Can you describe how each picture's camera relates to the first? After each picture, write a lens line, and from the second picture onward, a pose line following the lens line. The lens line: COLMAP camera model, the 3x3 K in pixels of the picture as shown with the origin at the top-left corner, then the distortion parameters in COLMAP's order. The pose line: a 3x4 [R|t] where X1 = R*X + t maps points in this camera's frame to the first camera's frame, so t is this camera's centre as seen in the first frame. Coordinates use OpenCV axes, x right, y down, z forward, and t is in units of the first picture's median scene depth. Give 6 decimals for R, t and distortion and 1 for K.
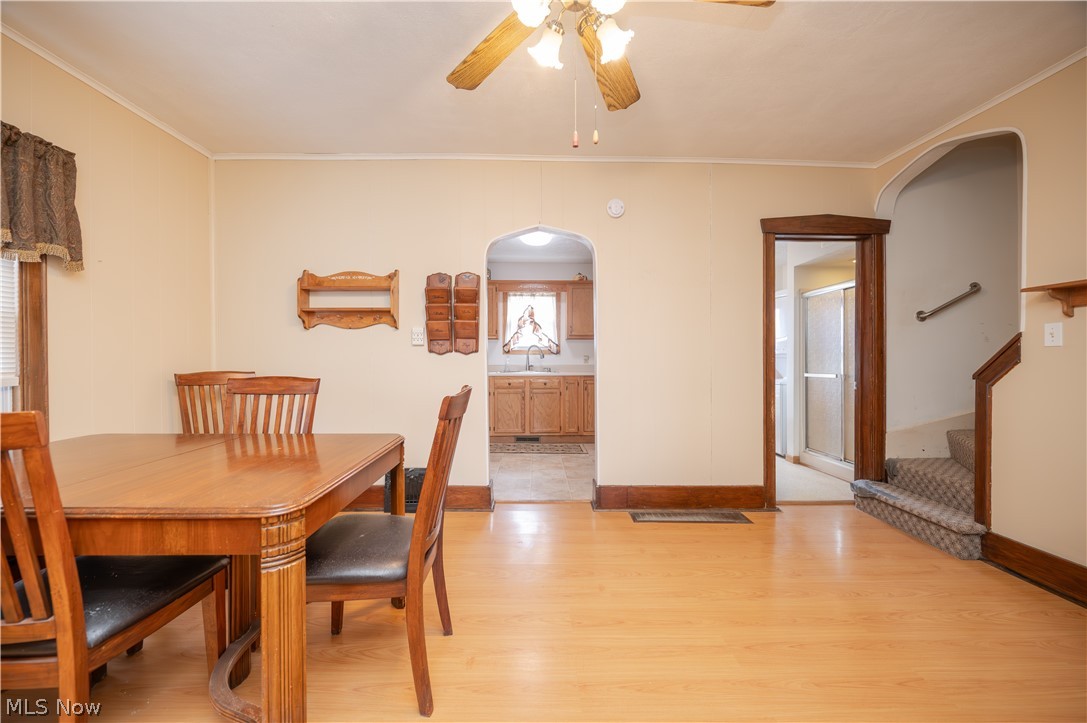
lens RADIAL K [[427.1, 0, 543.5], [0, 427.1, 361.5], [0, 0, 1]] dist [-0.000351, -0.000376]
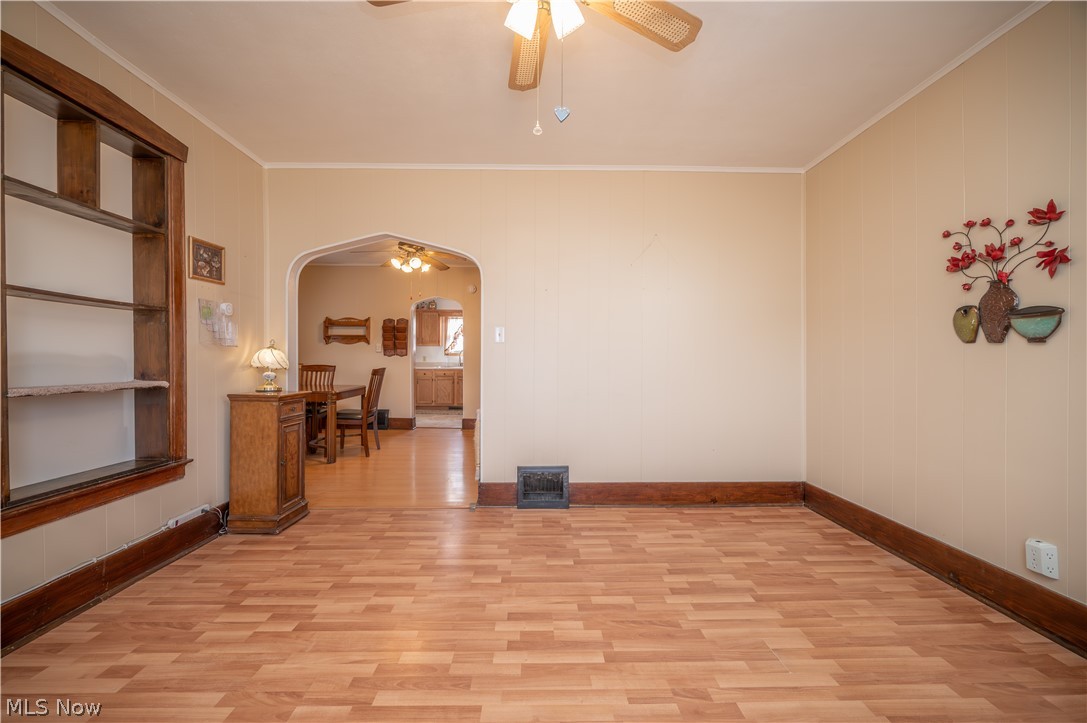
lens RADIAL K [[427.1, 0, 543.5], [0, 427.1, 361.5], [0, 0, 1]] dist [-0.000351, -0.000376]
pose [[0.999969, 0.007058, 0.003505, 0.525228], [-0.007056, 0.999975, -0.000841, 0.005449], [-0.003511, 0.000816, 0.999994, -1.147815]]
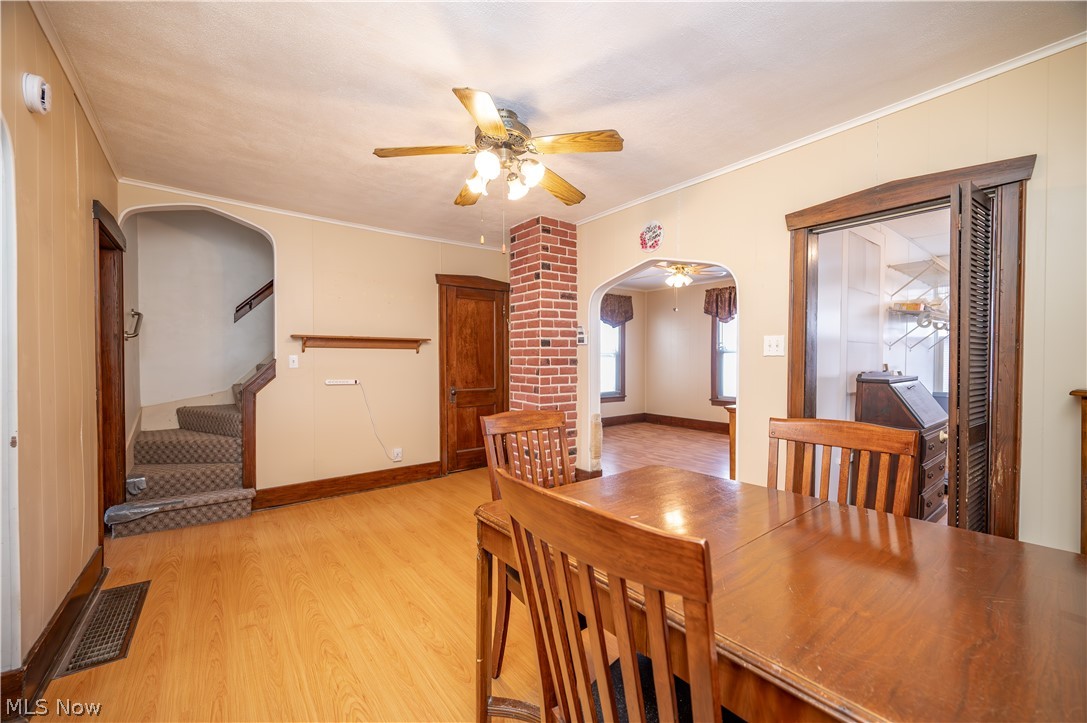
lens RADIAL K [[433.2, 0, 548.4], [0, 433.2, 362.1], [0, 0, 1]] dist [0.000075, -0.000091]
pose [[-0.606157, -0.000182, 0.795345, -0.601828], [0.004968, 0.999980, 0.004015, -0.041196], [-0.795329, 0.006385, -0.606144, 0.834734]]
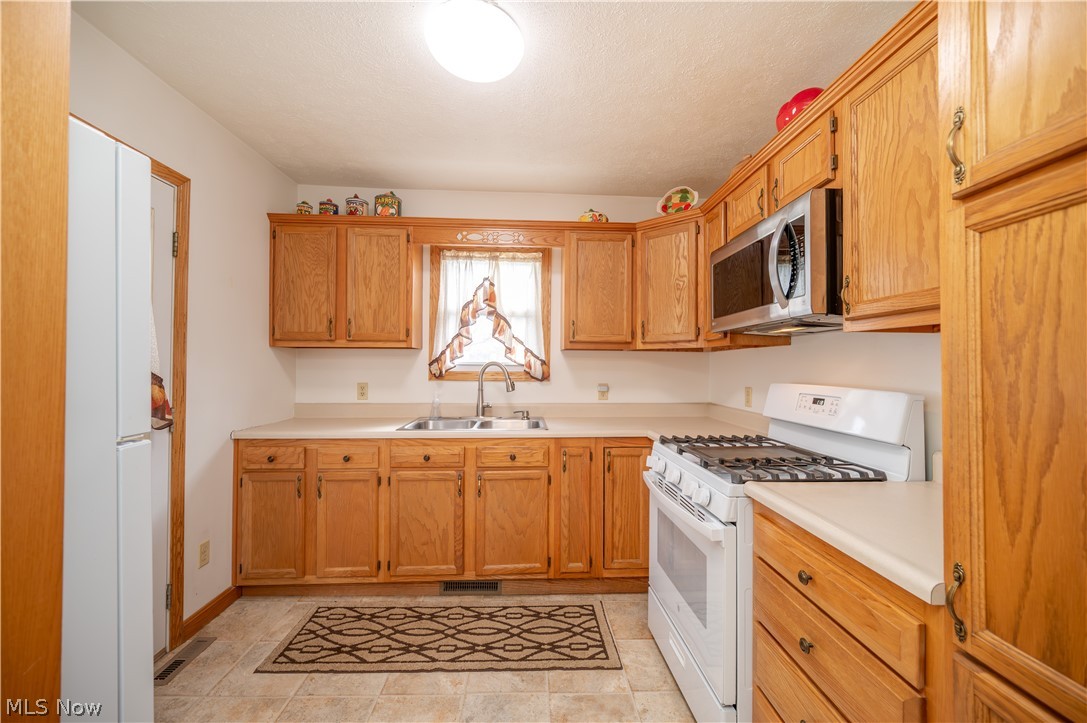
lens RADIAL K [[427.1, 0, 543.5], [0, 427.1, 361.5], [0, 0, 1]] dist [-0.000351, -0.000376]
pose [[0.999732, 0.007646, 0.021848, 0.042469], [-0.007387, 0.999902, -0.011933, -0.065257], [-0.021937, 0.011768, 0.999690, 1.029586]]
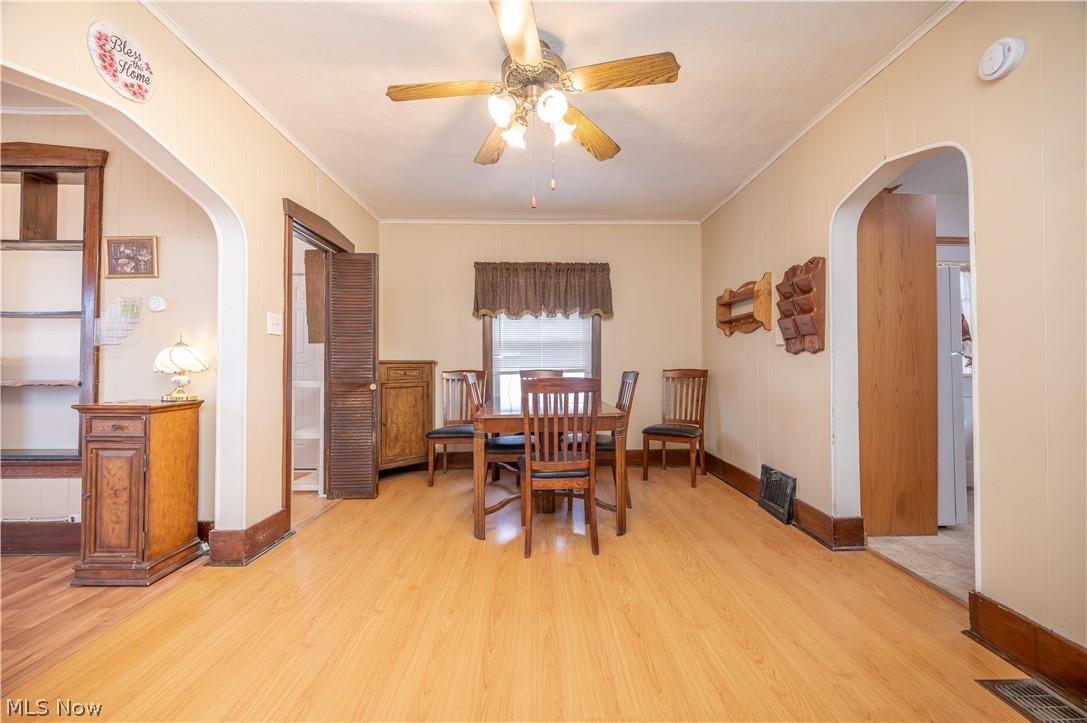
lens RADIAL K [[423.0, 0, 544.1], [0, 423.0, 359.9], [0, 0, 1]] dist [-0.000103, 0.000044]
pose [[0.006391, -0.009916, -0.999930, 0.658914], [-0.006163, 0.999931, -0.009956, 0.008092], [0.999961, 0.006226, 0.006330, 0.457449]]
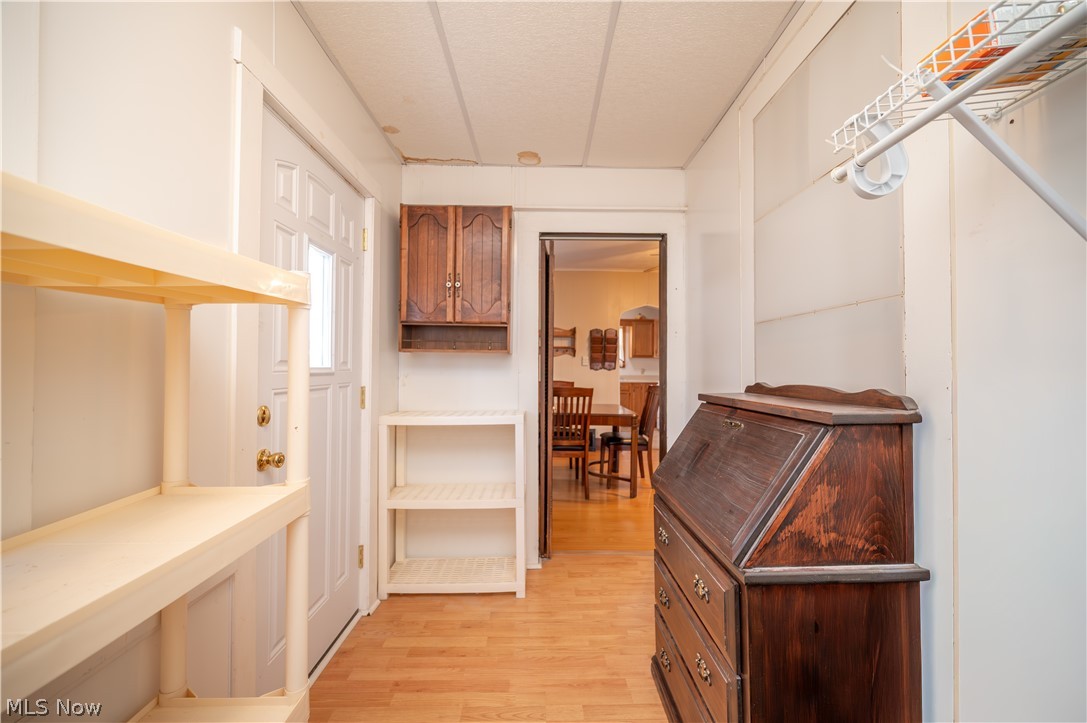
lens RADIAL K [[427.1, 0, 543.5], [0, 427.1, 361.5], [0, 0, 1]] dist [-0.000351, -0.000376]
pose [[0.999931, 0.011489, -0.002444, -0.477842], [-0.011529, 0.999789, -0.016989, -0.020157], [0.002249, 0.017016, 0.999853, -0.952975]]
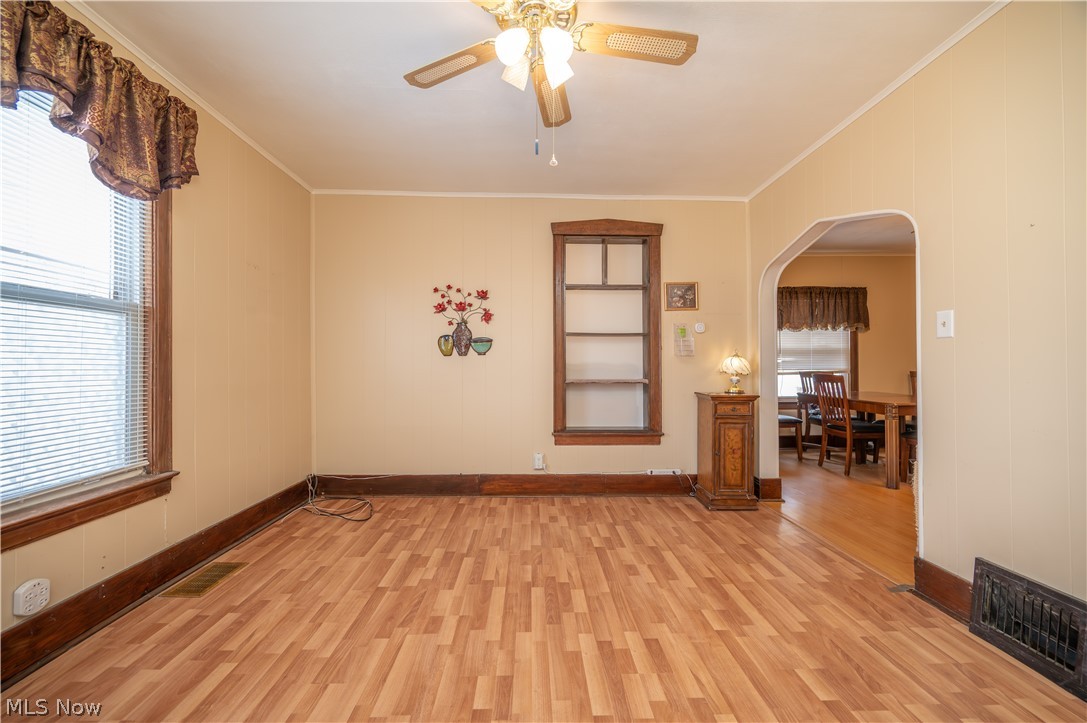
lens RADIAL K [[427.1, 0, 543.5], [0, 427.1, 361.5], [0, 0, 1]] dist [-0.000351, -0.000376]
pose [[0.010546, -0.008088, -0.999912, 1.037481], [-0.003435, 0.999961, -0.008125, 0.004240], [0.999938, 0.003521, 0.010518, -0.698443]]
